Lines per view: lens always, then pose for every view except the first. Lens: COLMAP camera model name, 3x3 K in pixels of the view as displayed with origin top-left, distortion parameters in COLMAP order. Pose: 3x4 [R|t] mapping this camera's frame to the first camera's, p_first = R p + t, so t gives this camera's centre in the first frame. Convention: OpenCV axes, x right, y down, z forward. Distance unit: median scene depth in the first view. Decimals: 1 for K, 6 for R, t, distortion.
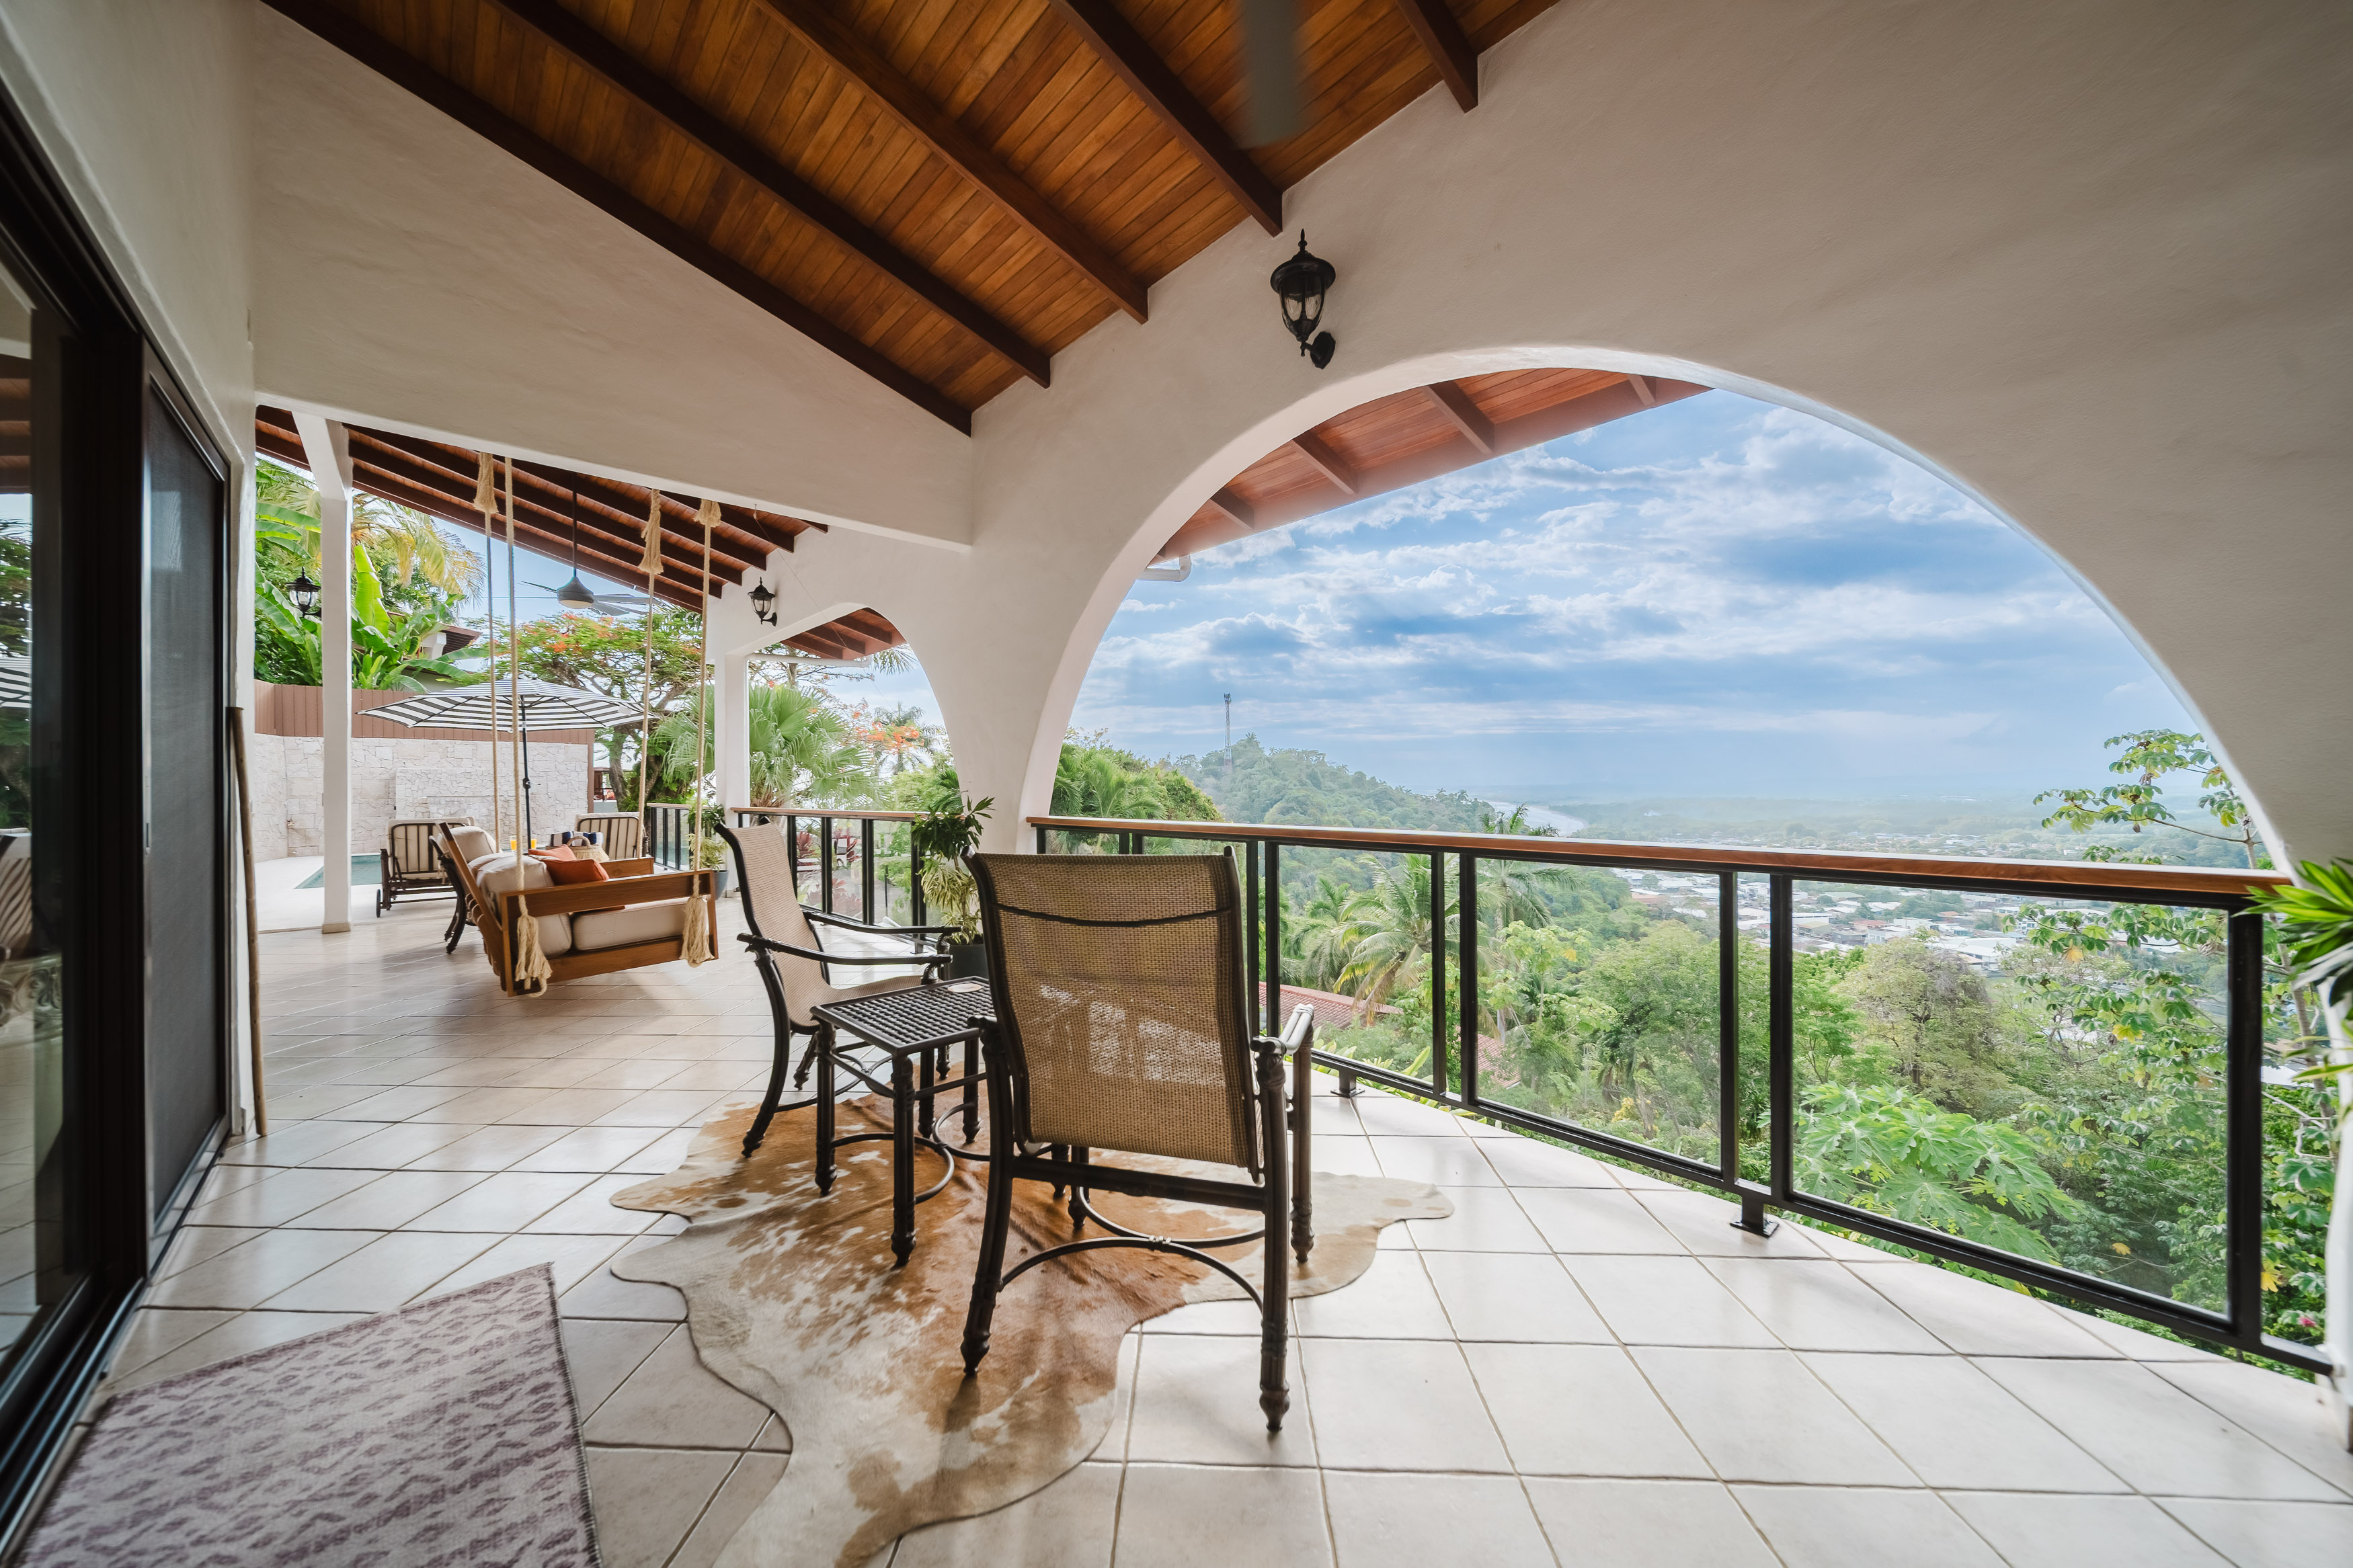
lens RADIAL K [[842.4, 0, 1176.4], [0, 842.4, 781.0], [0, 0, 1]] dist [-0.000151, -0.000038]
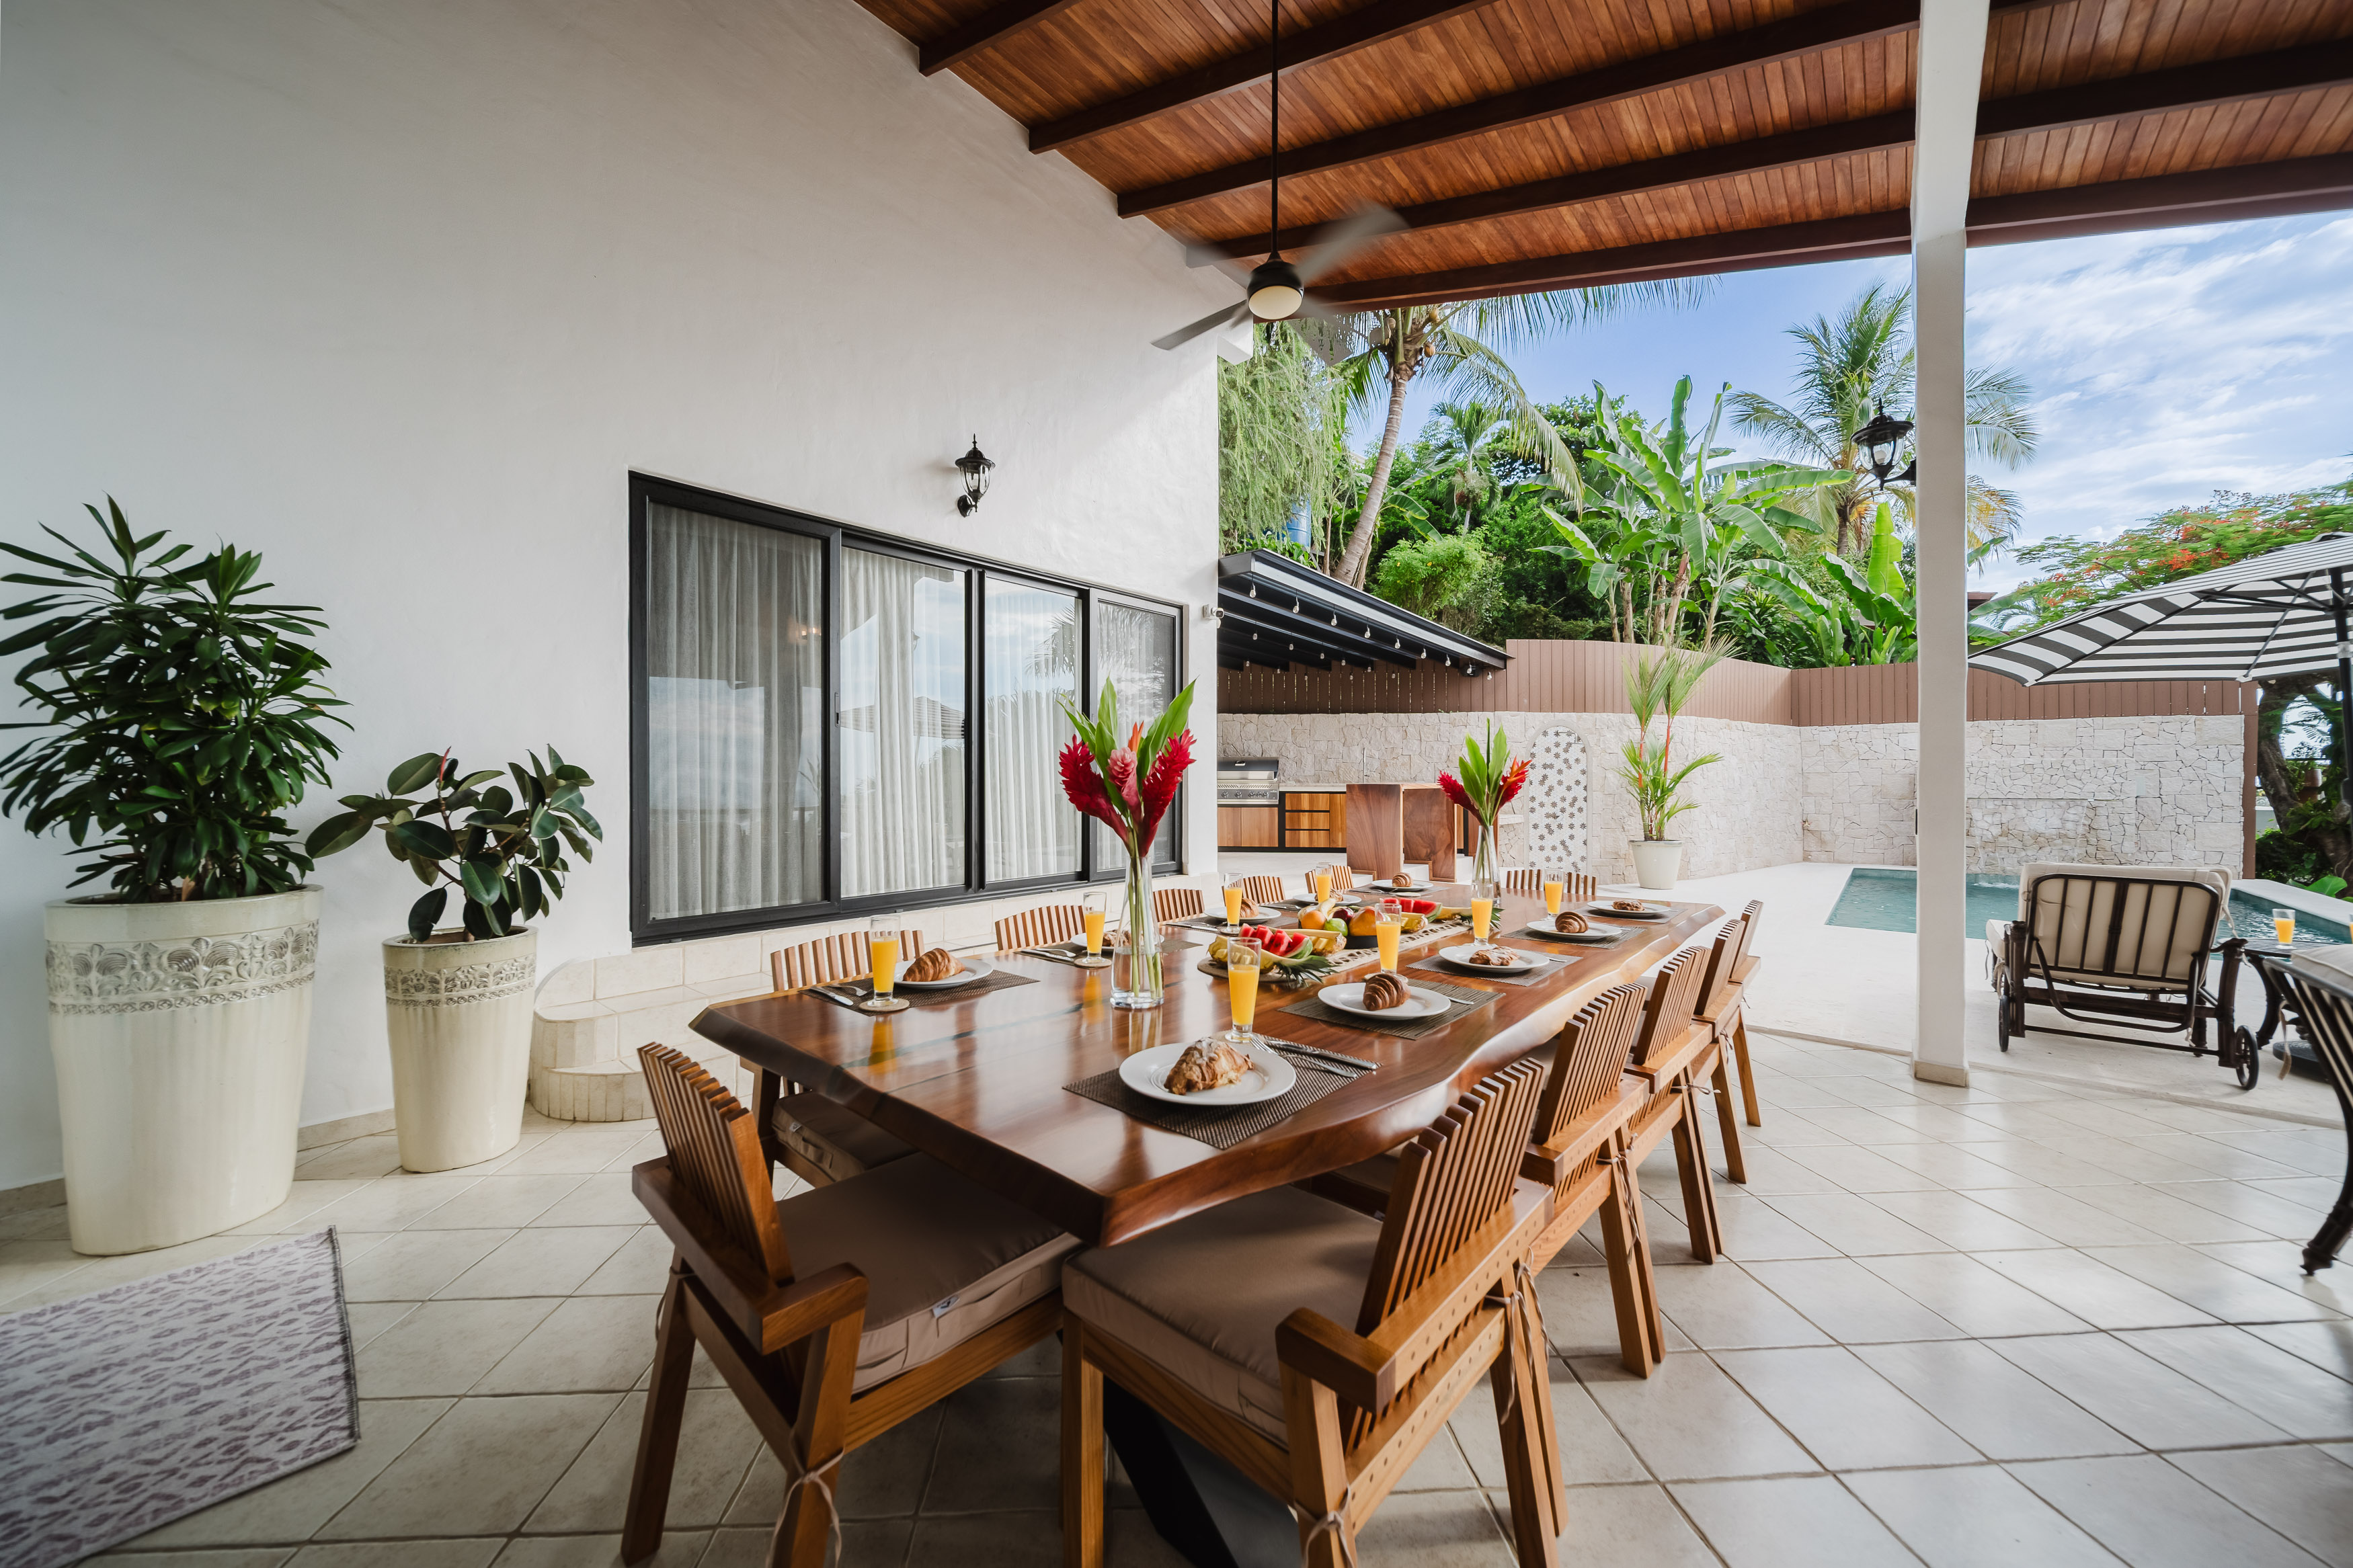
lens RADIAL K [[842.4, 0, 1176.4], [0, 842.4, 781.0], [0, 0, 1]] dist [-0.000151, -0.000038]
pose [[0.134778, 0.008311, -0.990841, -0.258772], [0.001850, 0.999961, 0.008639, -0.004261], [0.990874, -0.002998, 0.134757, 0.219681]]
